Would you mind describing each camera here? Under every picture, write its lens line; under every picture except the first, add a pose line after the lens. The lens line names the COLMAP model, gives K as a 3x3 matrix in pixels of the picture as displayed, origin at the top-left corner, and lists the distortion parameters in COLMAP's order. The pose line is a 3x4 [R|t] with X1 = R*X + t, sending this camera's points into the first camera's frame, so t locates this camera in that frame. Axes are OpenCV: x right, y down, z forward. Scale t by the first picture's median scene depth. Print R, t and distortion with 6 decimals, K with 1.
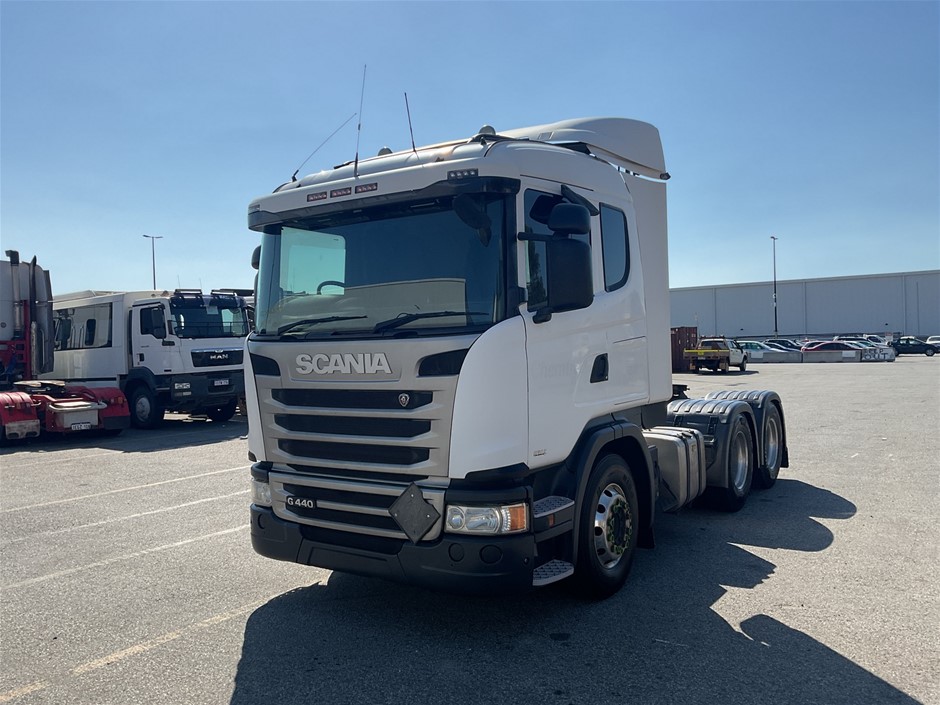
lens RADIAL K [[863.0, 0, 464.7], [0, 863.0, 347.4], [0, 0, 1]] dist [0.002739, 0.000000]
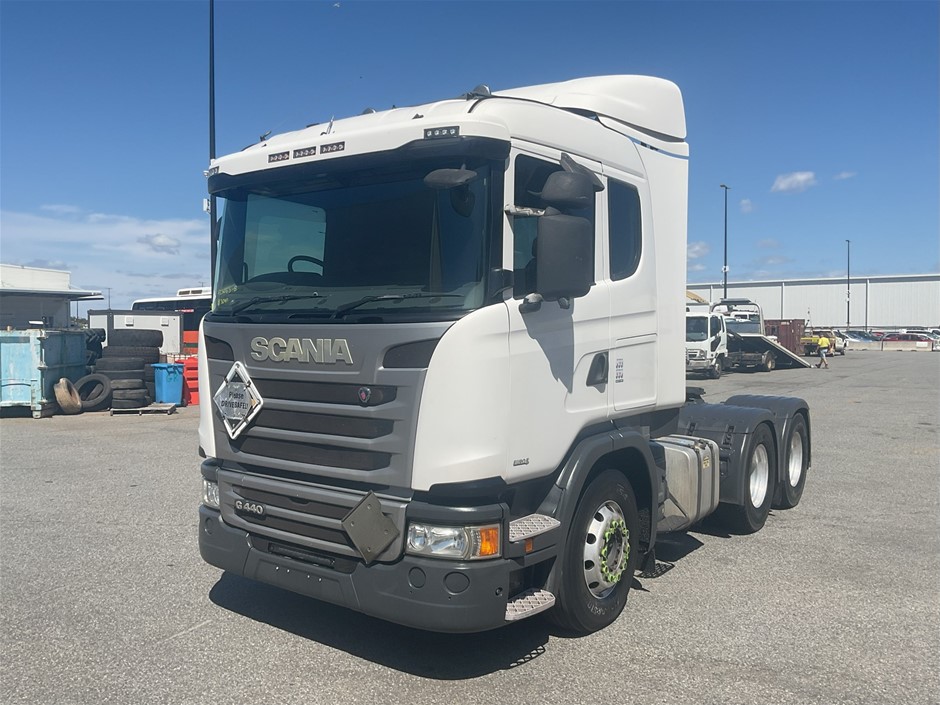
lens RADIAL K [[863.0, 0, 470.0], [0, 863.0, 348.3], [0, 0, 1]] dist [0.002739, 0.000000]
pose [[0.998865, 0.040768, -0.024621, 0.049652], [-0.040470, 0.999103, 0.012499, -0.000855], [0.025108, -0.011489, 0.999619, 0.134715]]
